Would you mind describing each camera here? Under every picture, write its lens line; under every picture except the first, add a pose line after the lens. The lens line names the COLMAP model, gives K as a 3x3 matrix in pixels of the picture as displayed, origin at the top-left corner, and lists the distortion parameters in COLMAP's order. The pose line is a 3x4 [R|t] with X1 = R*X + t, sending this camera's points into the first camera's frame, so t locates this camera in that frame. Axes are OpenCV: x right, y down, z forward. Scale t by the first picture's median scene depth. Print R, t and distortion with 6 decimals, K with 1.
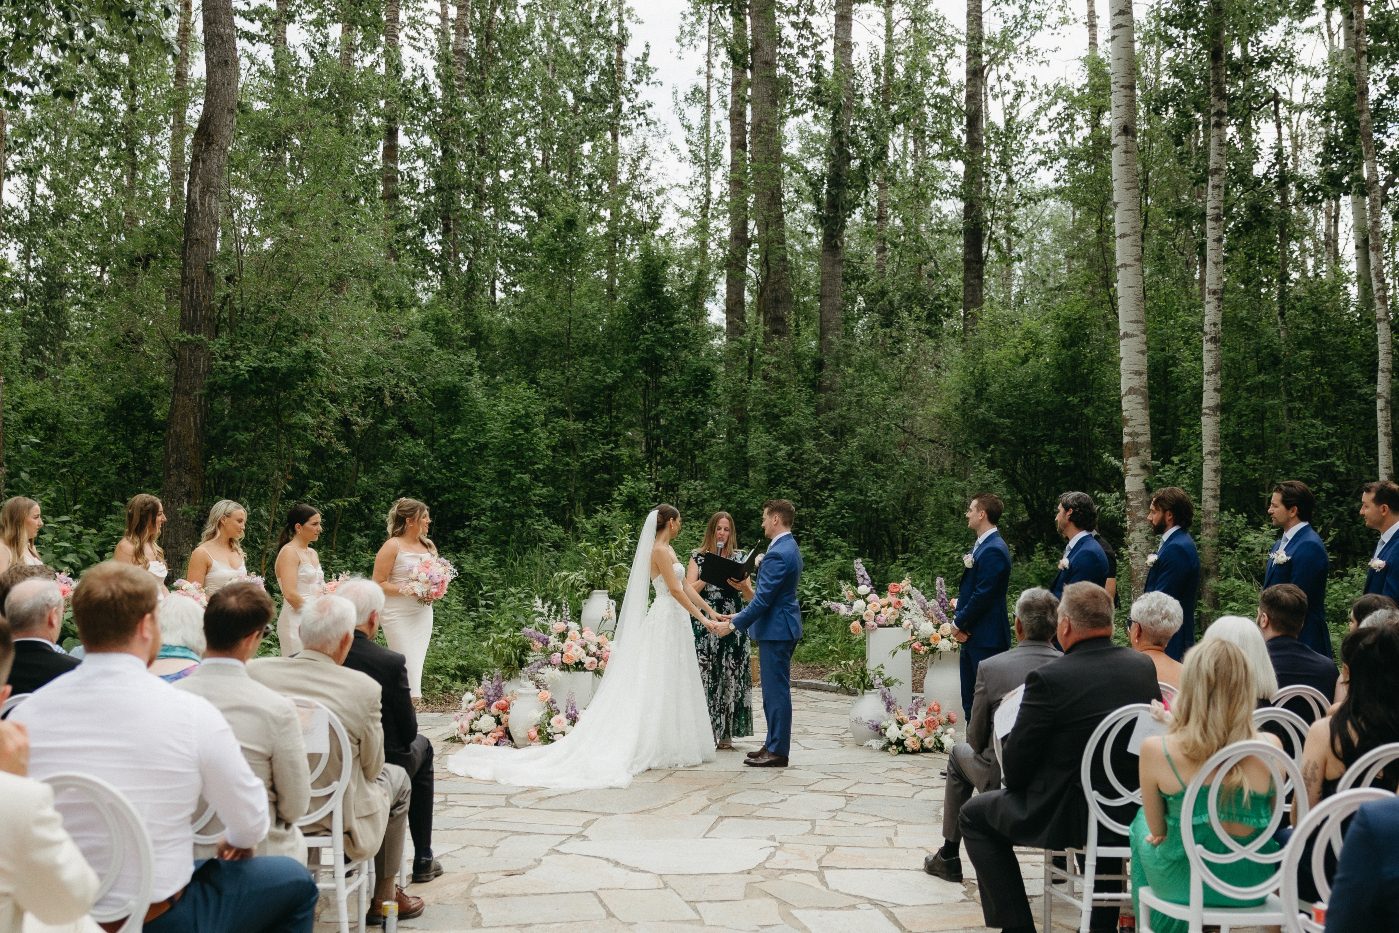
lens RADIAL K [[1534.7, 0, 712.8], [0, 1534.7, 400.2], [0, 0, 1]] dist [0.013870, 0.005661]
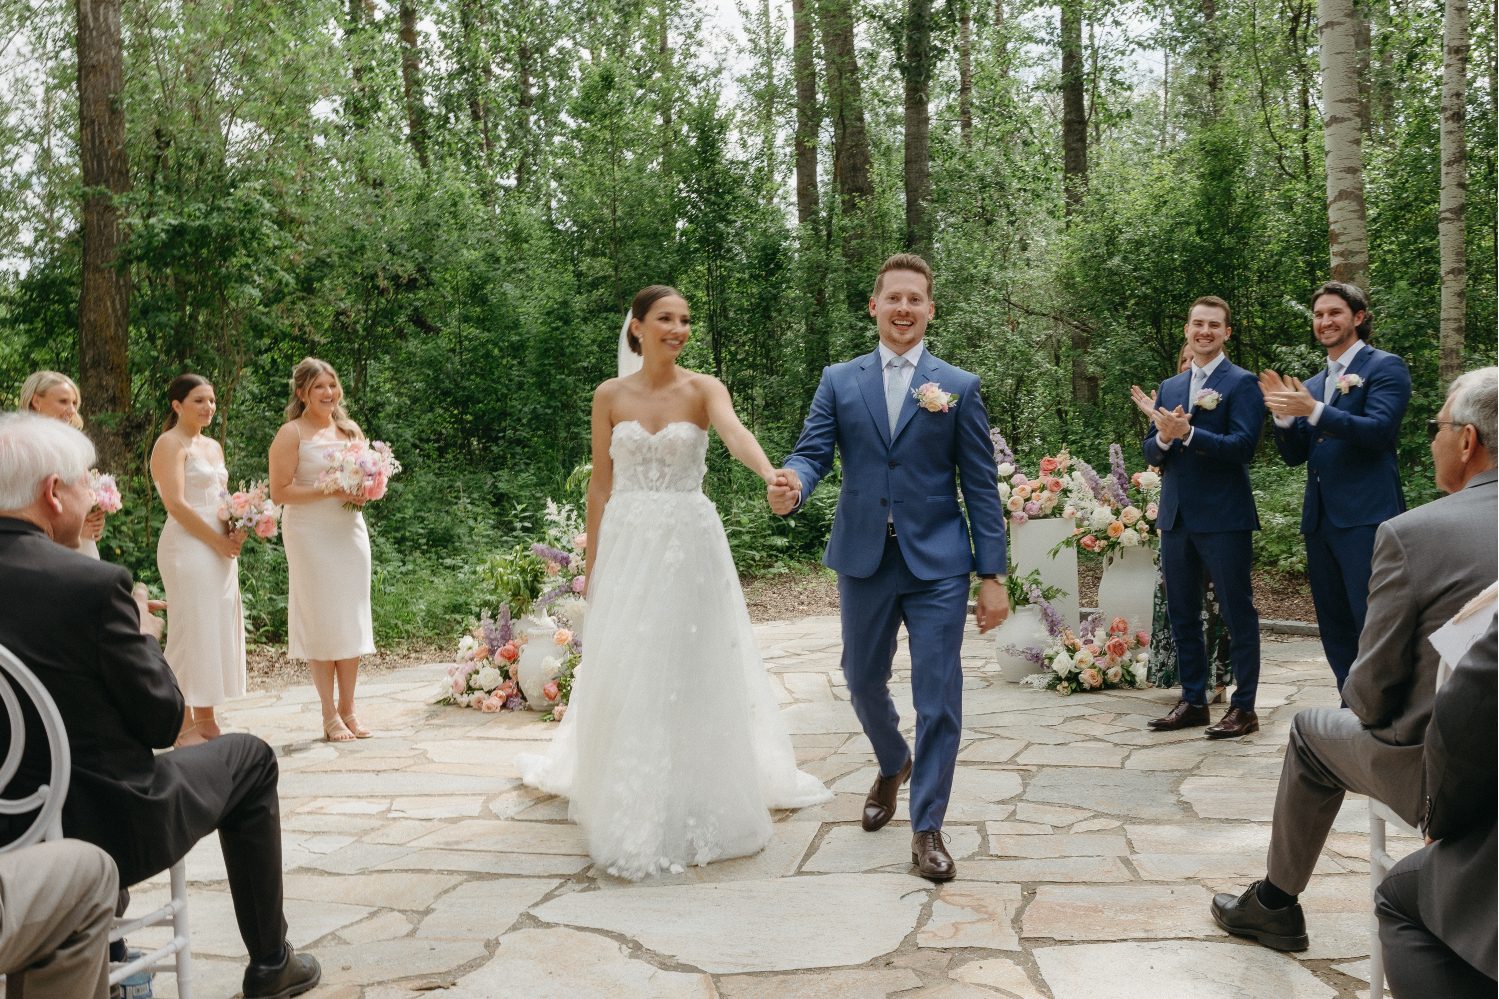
lens RADIAL K [[1411.6, 0, 741.1], [0, 1411.6, 532.3], [0, 0, 1]] dist [-0.009541, -0.000894]
pose [[0.997807, -0.051437, -0.041670, 0.000861], [0.056299, 0.990501, 0.125456, 0.063550], [0.034821, -0.127526, 0.991224, 0.340583]]
